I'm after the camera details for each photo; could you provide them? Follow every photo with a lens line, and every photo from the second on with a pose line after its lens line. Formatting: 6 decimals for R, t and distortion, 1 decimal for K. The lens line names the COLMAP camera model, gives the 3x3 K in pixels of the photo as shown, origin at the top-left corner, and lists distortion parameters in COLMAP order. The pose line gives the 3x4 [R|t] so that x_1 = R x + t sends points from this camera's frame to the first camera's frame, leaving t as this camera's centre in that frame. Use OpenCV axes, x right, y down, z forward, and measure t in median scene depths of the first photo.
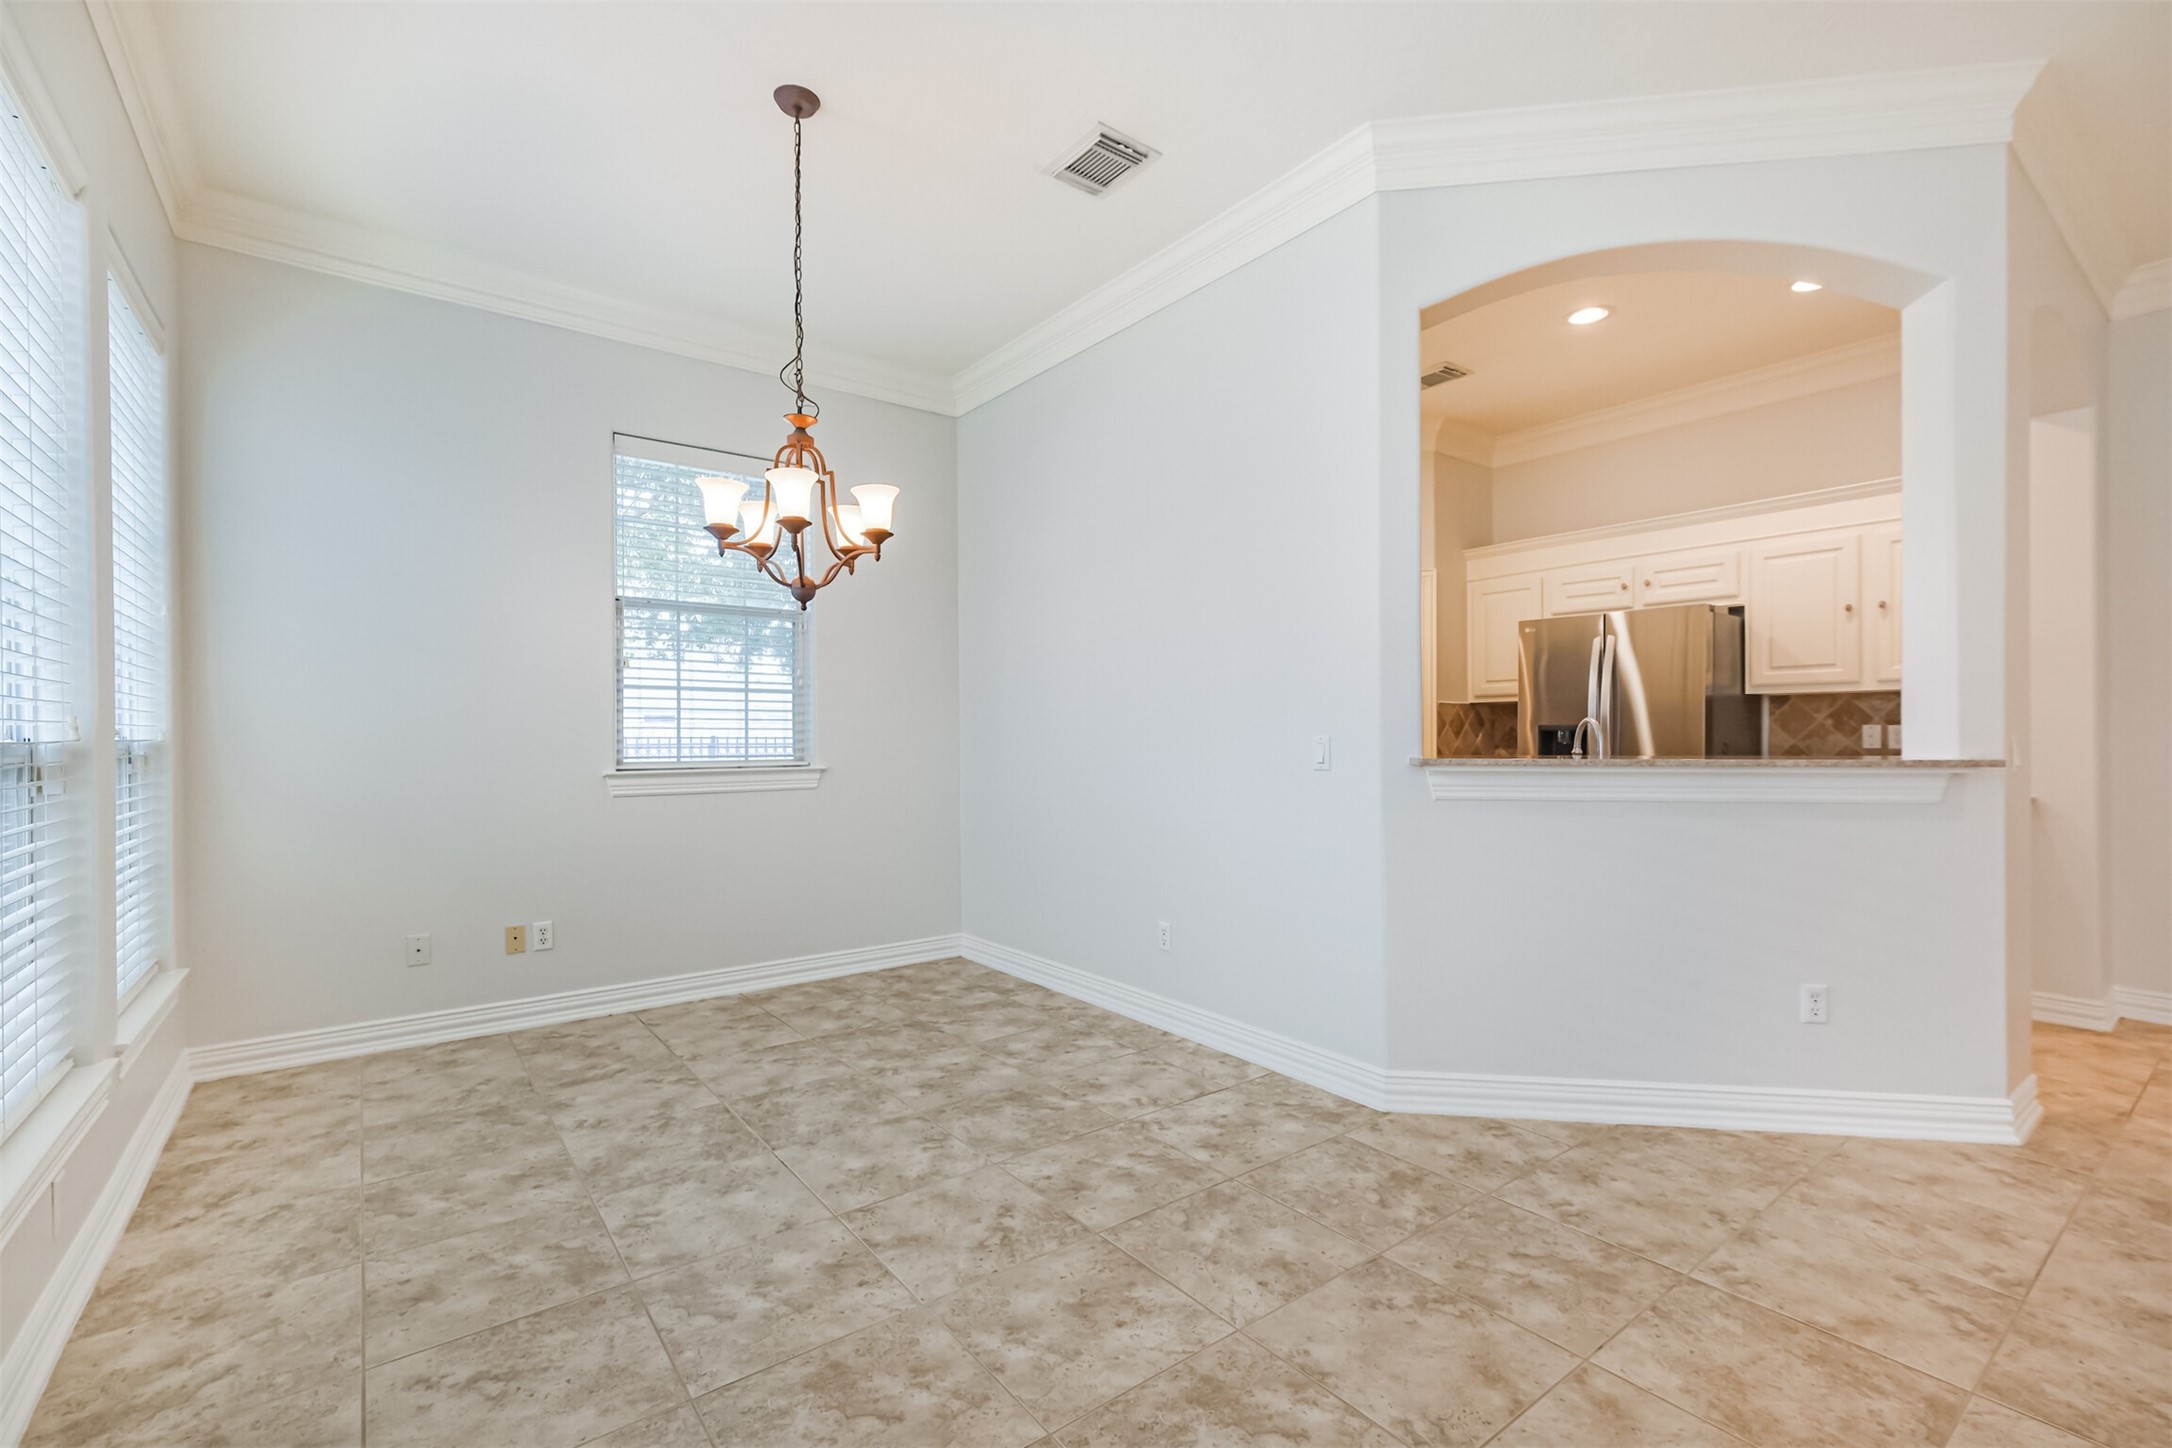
lens RADIAL K [[960.9, 0, 1083.4], [0, 960.9, 744.2], [0, 0, 1]] dist [0.011027, -0.001700]
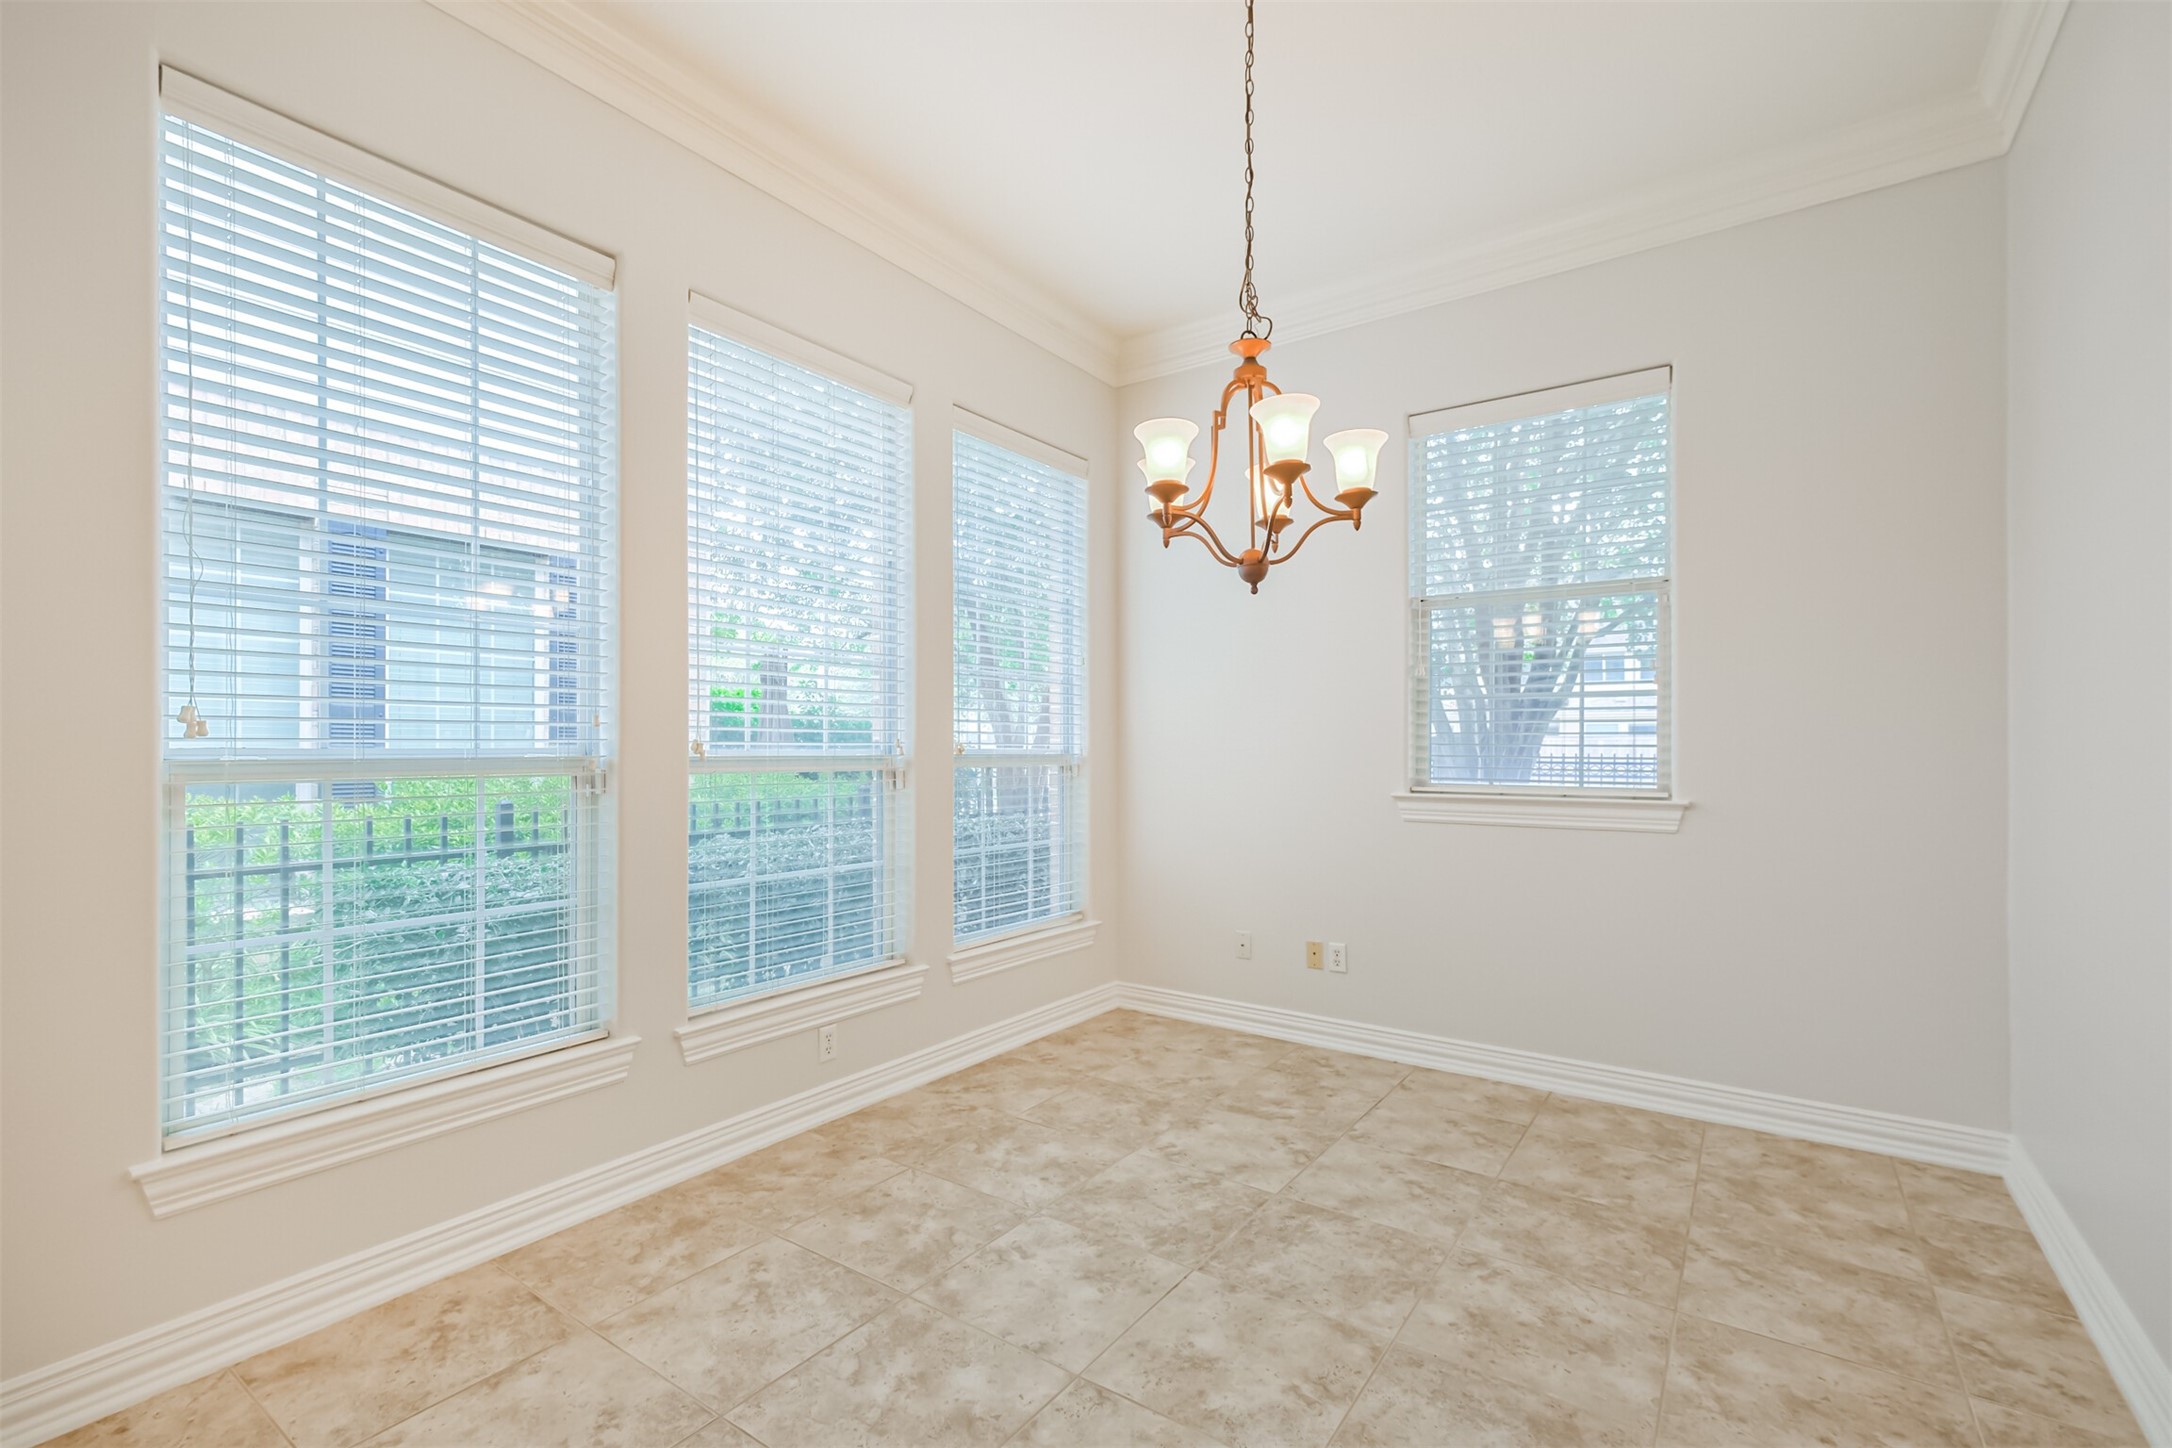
lens RADIAL K [[960.9, 0, 1090.9], [0, 960.9, 763.2], [0, 0, 1]] dist [0.011027, -0.001700]
pose [[0.299792, 0.018998, -0.953816, 0.335755], [-0.013077, 0.999790, 0.015804, -0.012070], [0.953915, 0.007735, 0.299977, 0.541969]]
